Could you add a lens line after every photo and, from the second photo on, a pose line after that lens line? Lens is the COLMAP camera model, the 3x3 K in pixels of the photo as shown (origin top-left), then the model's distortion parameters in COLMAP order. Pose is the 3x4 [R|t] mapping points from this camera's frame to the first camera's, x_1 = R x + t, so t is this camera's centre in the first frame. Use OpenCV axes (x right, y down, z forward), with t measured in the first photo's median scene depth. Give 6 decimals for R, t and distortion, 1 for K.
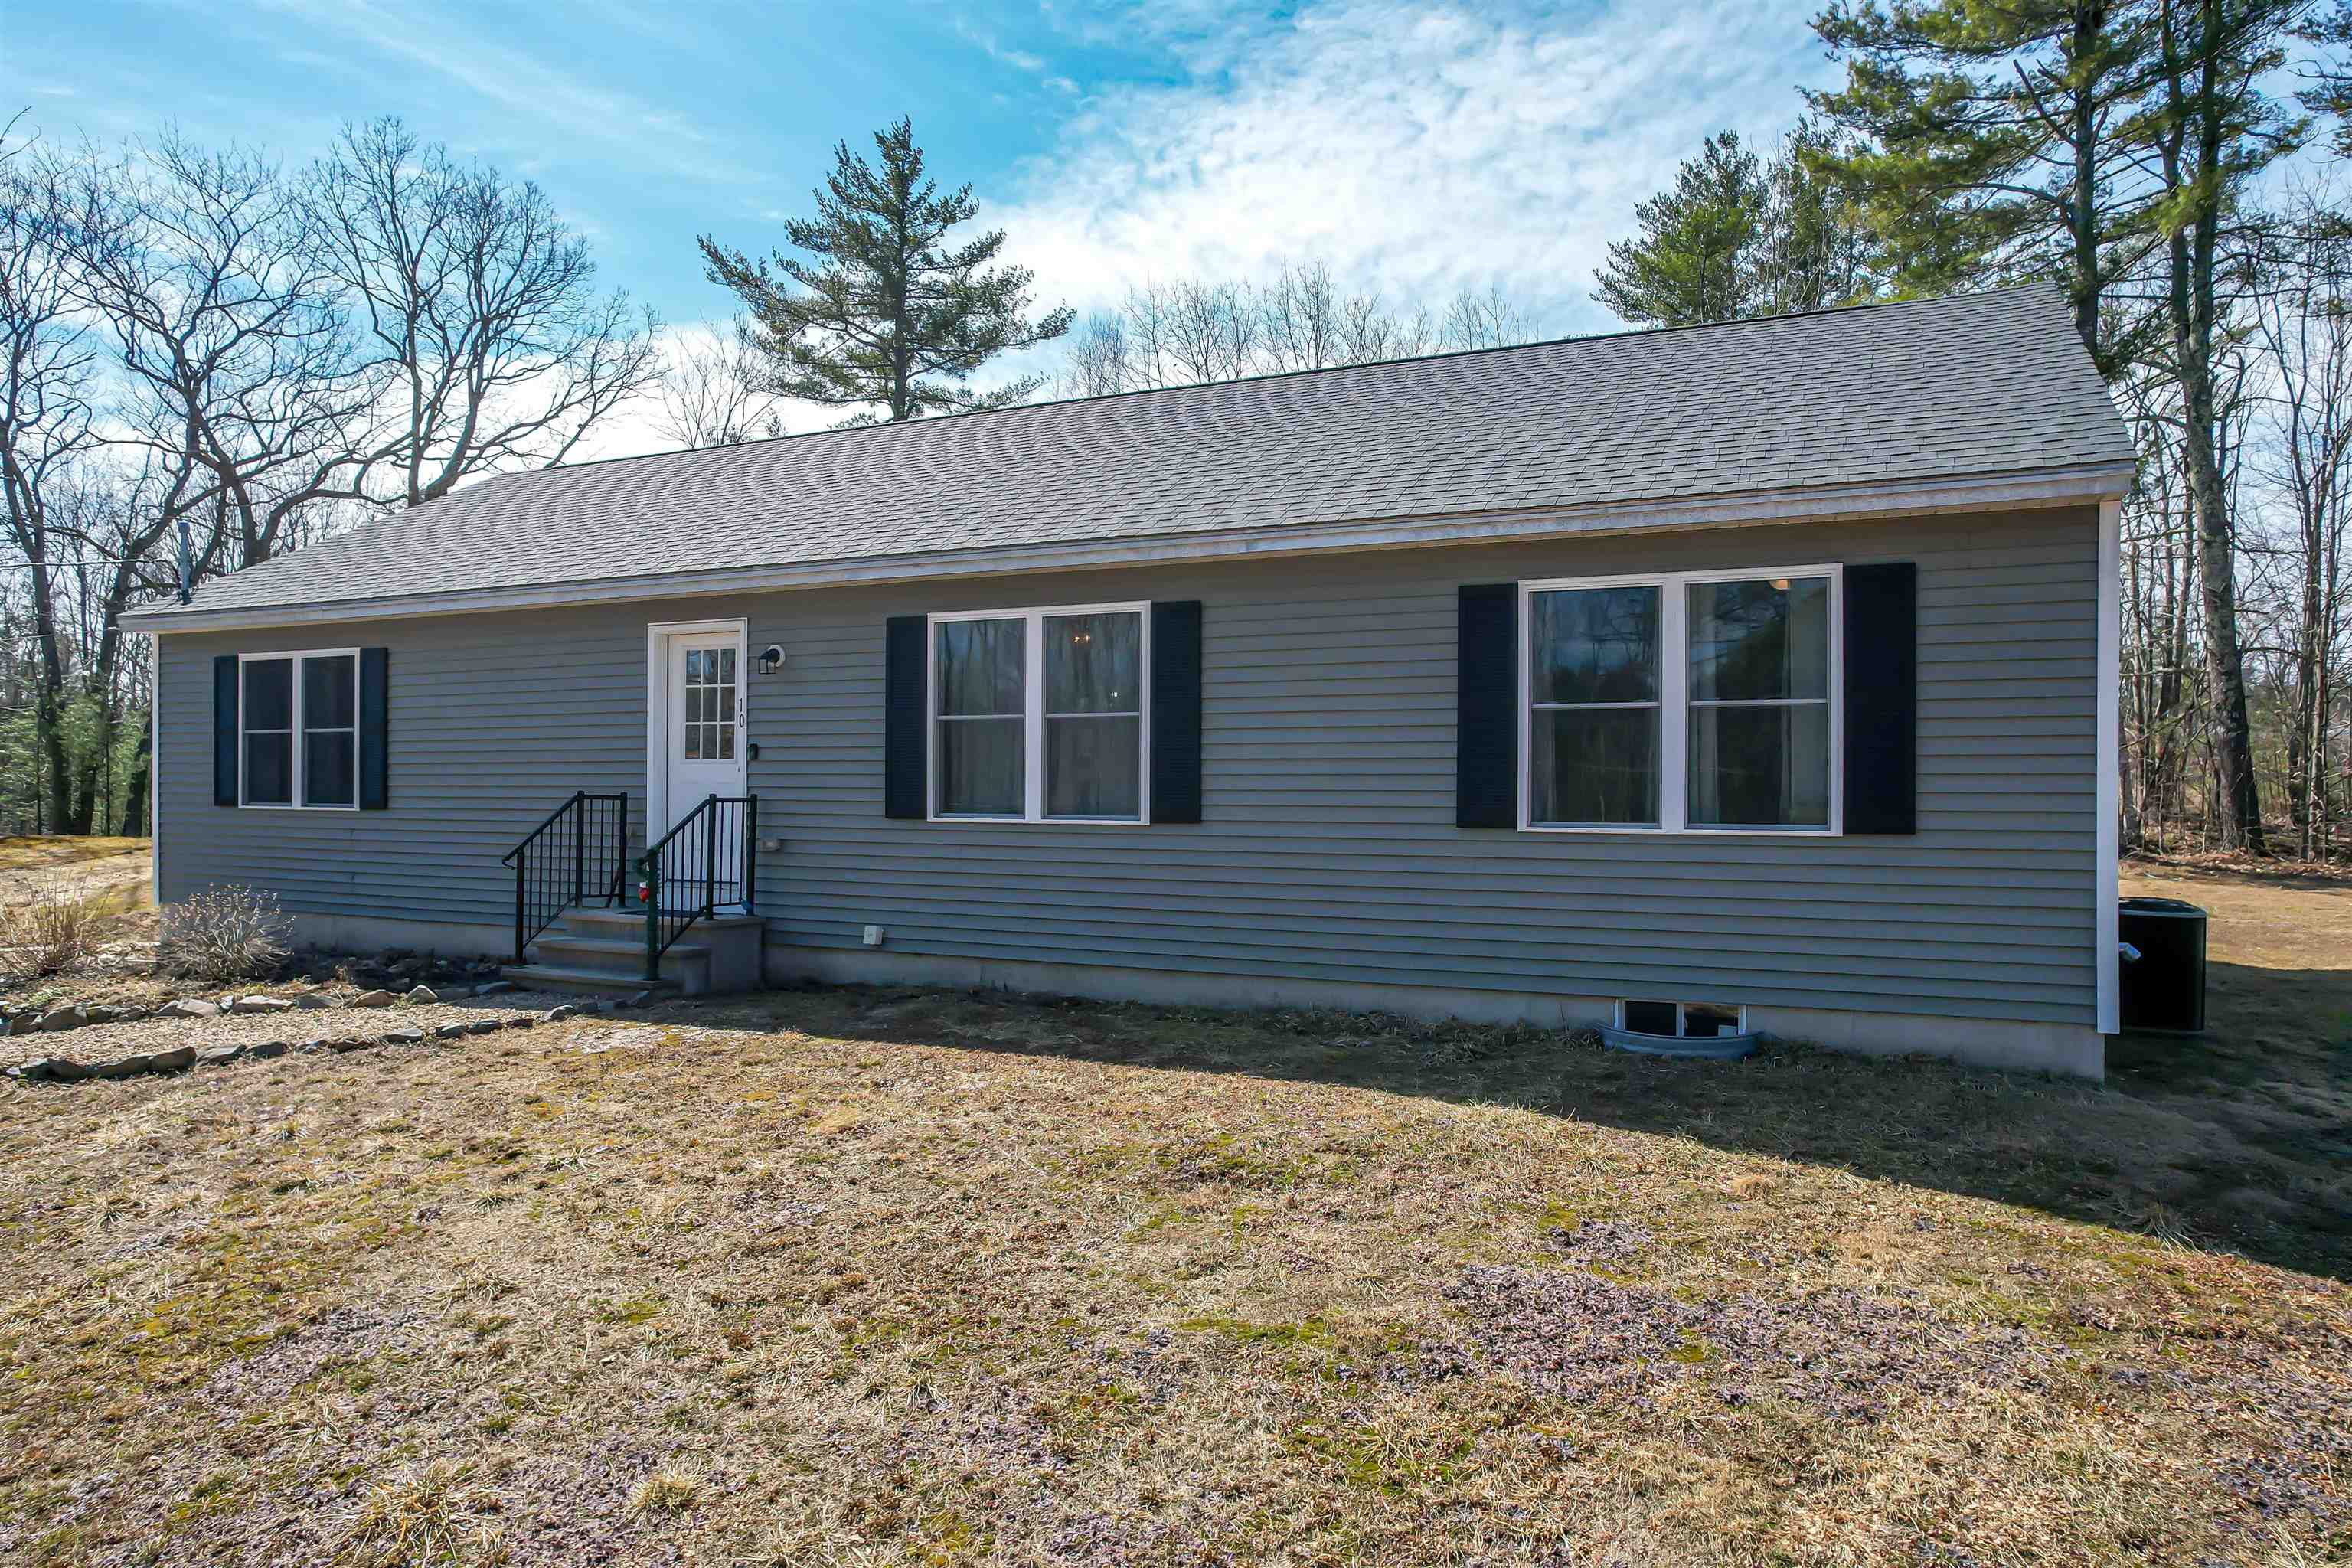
lens RADIAL K [[1505.1, 0, 1182.2], [0, 1505.1, 783.2], [0, 0, 1]] dist [-0.077435, 0.087018]
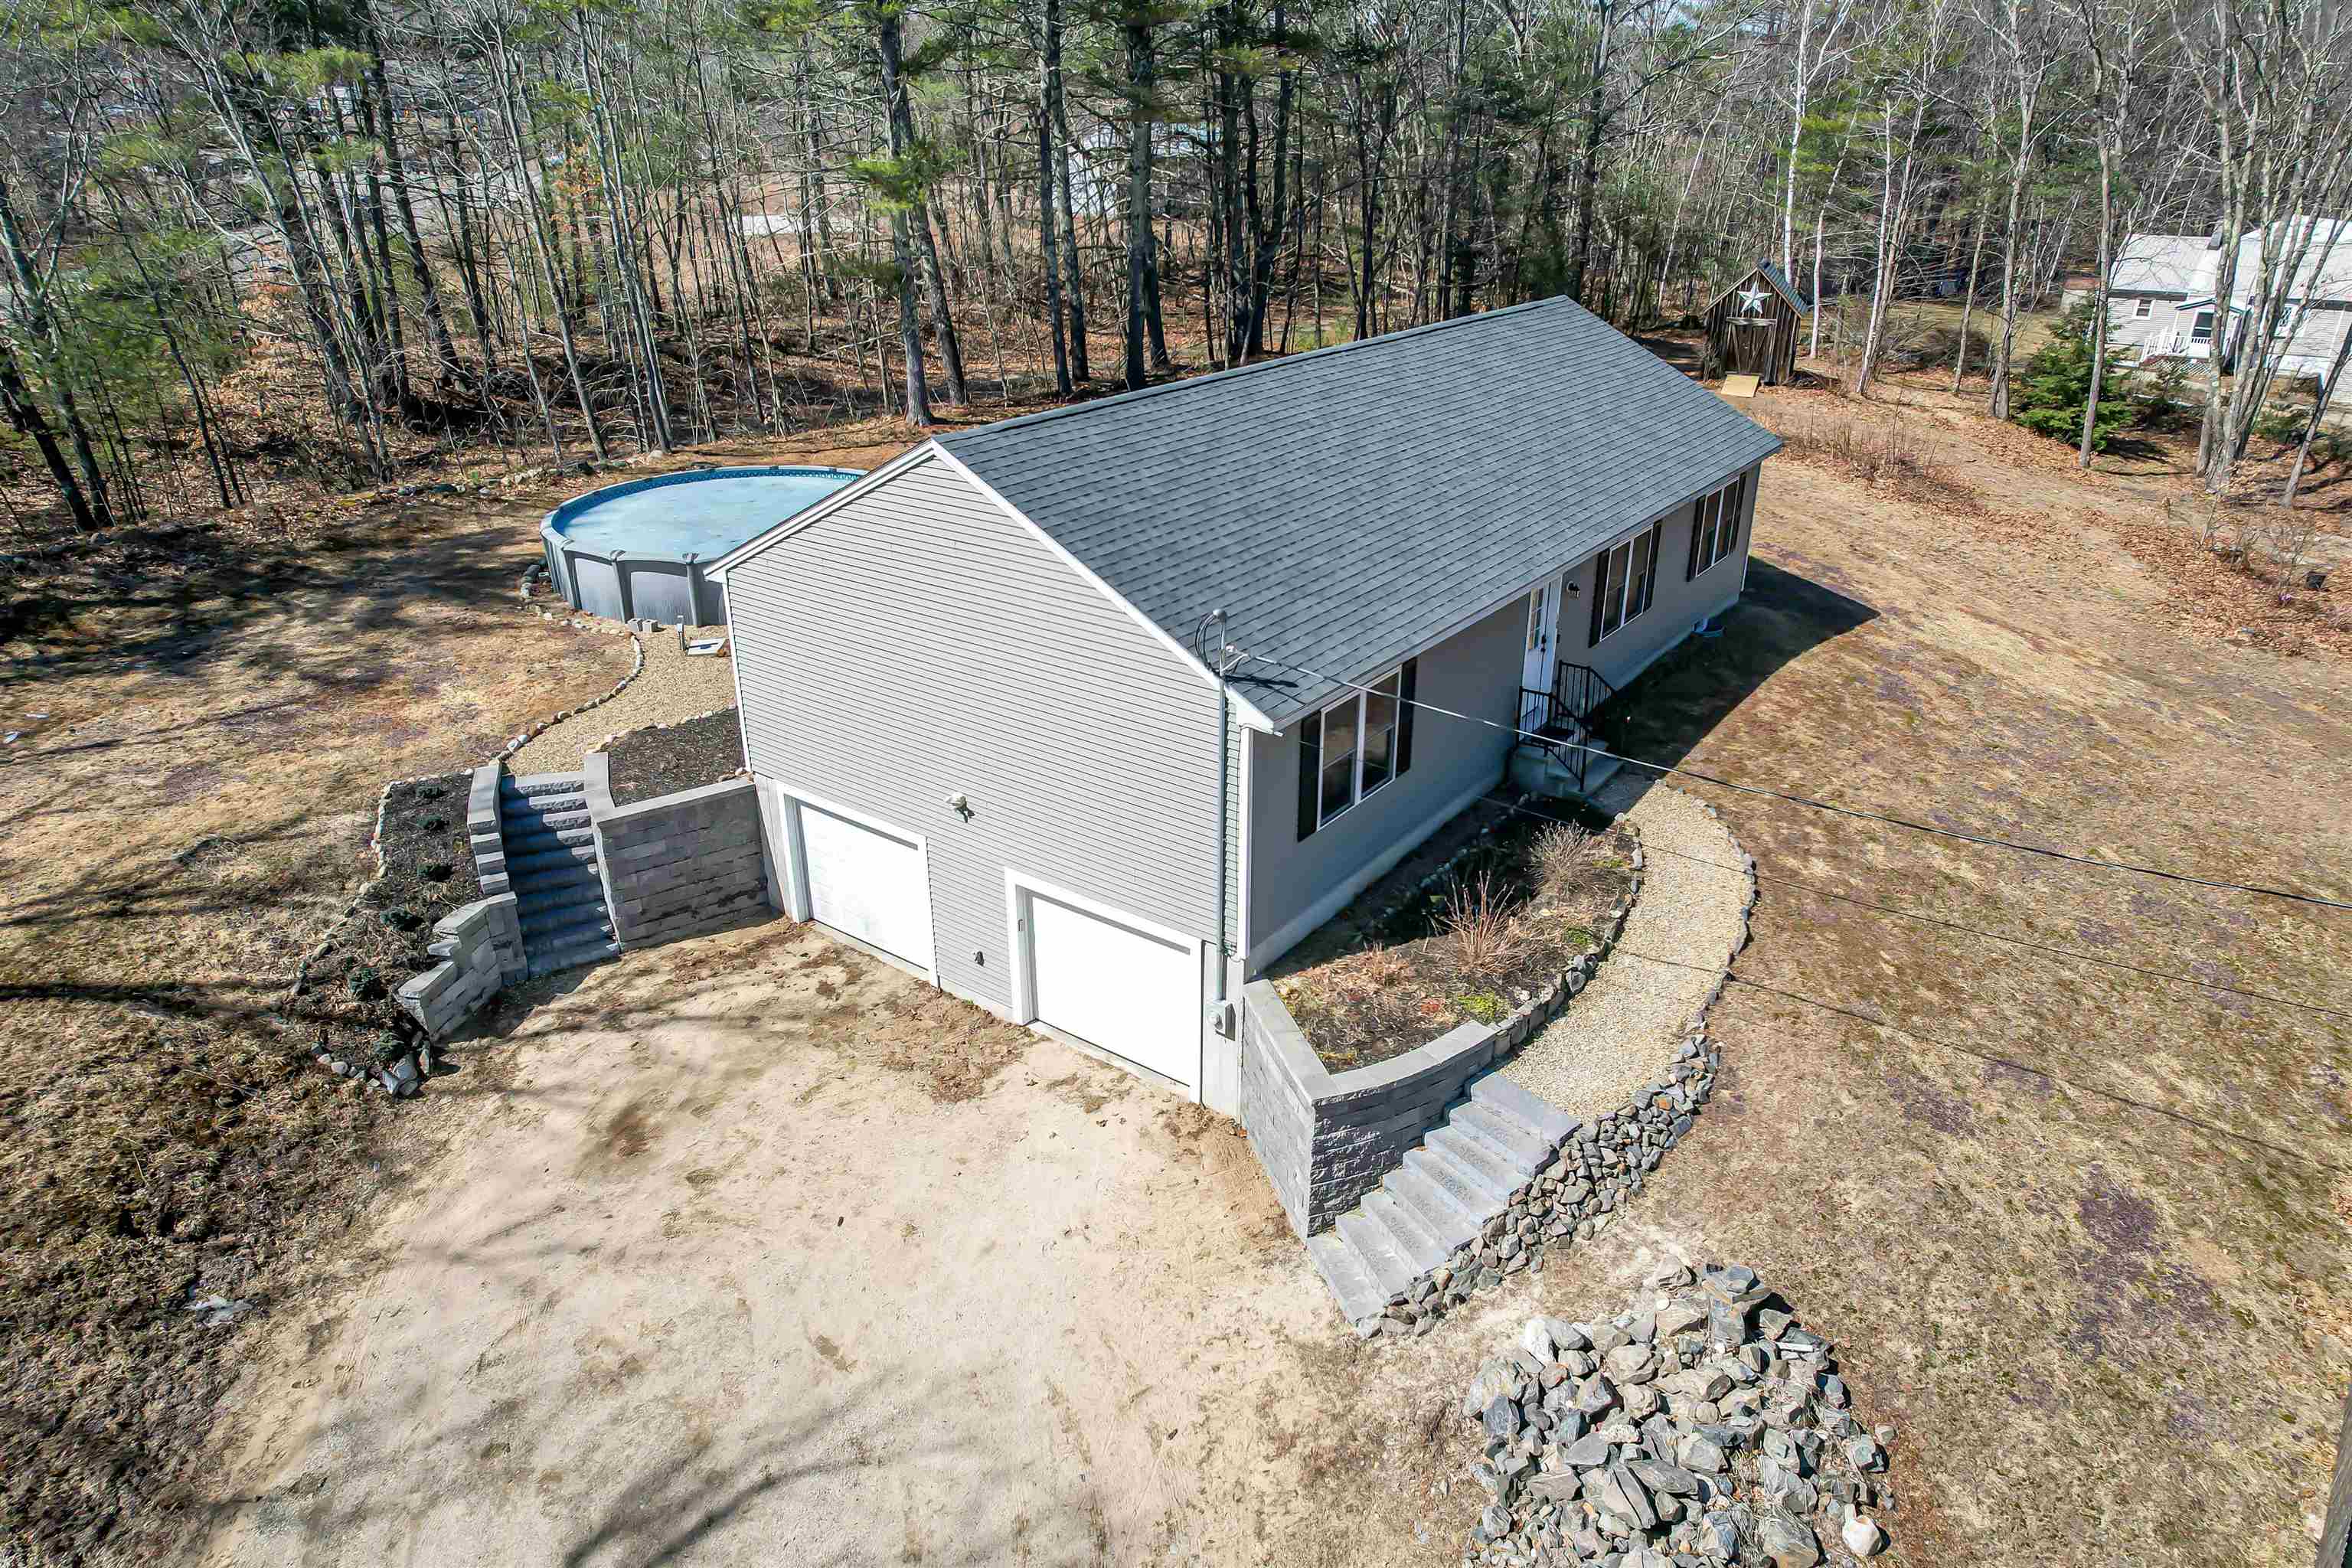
lens RADIAL K [[1498.1, 0, 1184.1], [0, 1498.1, 783.4], [0, 0, 1]] dist [-0.075039, 0.083700]
pose [[0.190373, -0.413641, 0.890314, -2.980669], [0.000619, 0.906950, 0.421238, -0.907852], [-0.981712, -0.079641, 0.172915, 1.586796]]
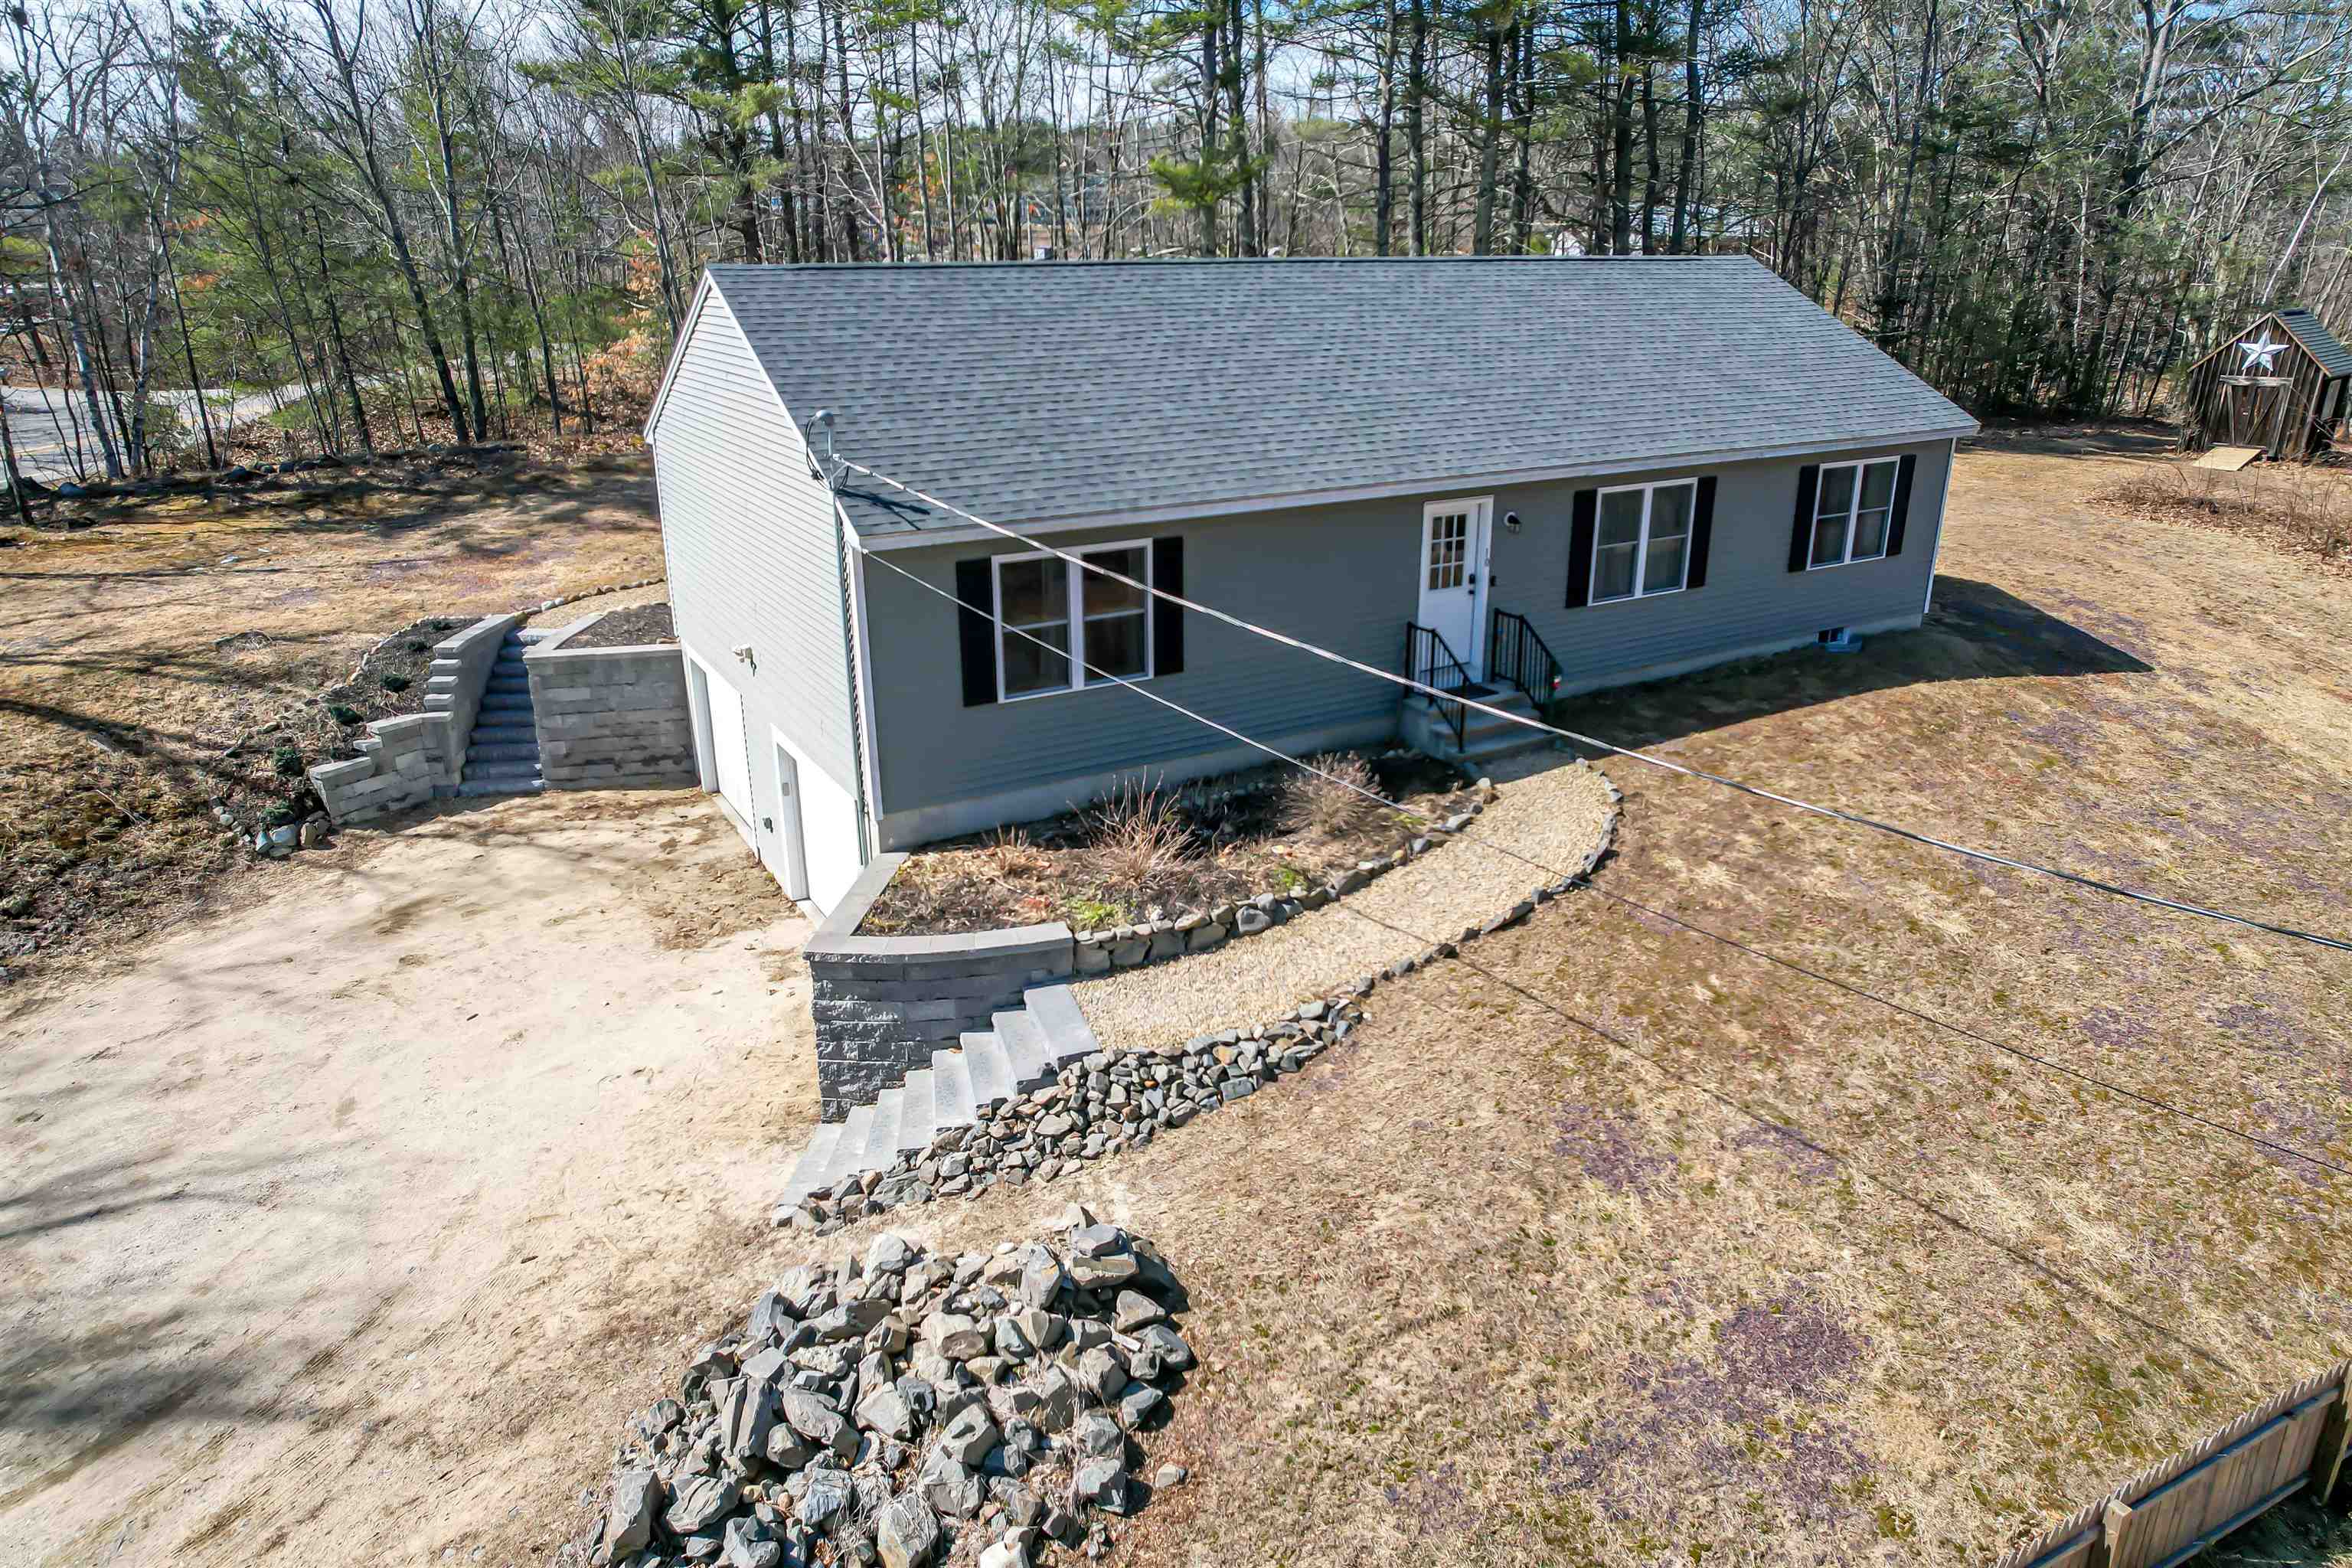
lens RADIAL K [[1498.1, 0, 1184.1], [0, 1498.1, 783.4], [0, 0, 1]] dist [-0.075039, 0.083700]
pose [[0.553954, -0.295384, 0.778385, -2.464782], [0.003203, 0.935693, 0.352801, -0.529696], [-0.832541, -0.192943, 0.519277, 0.588700]]
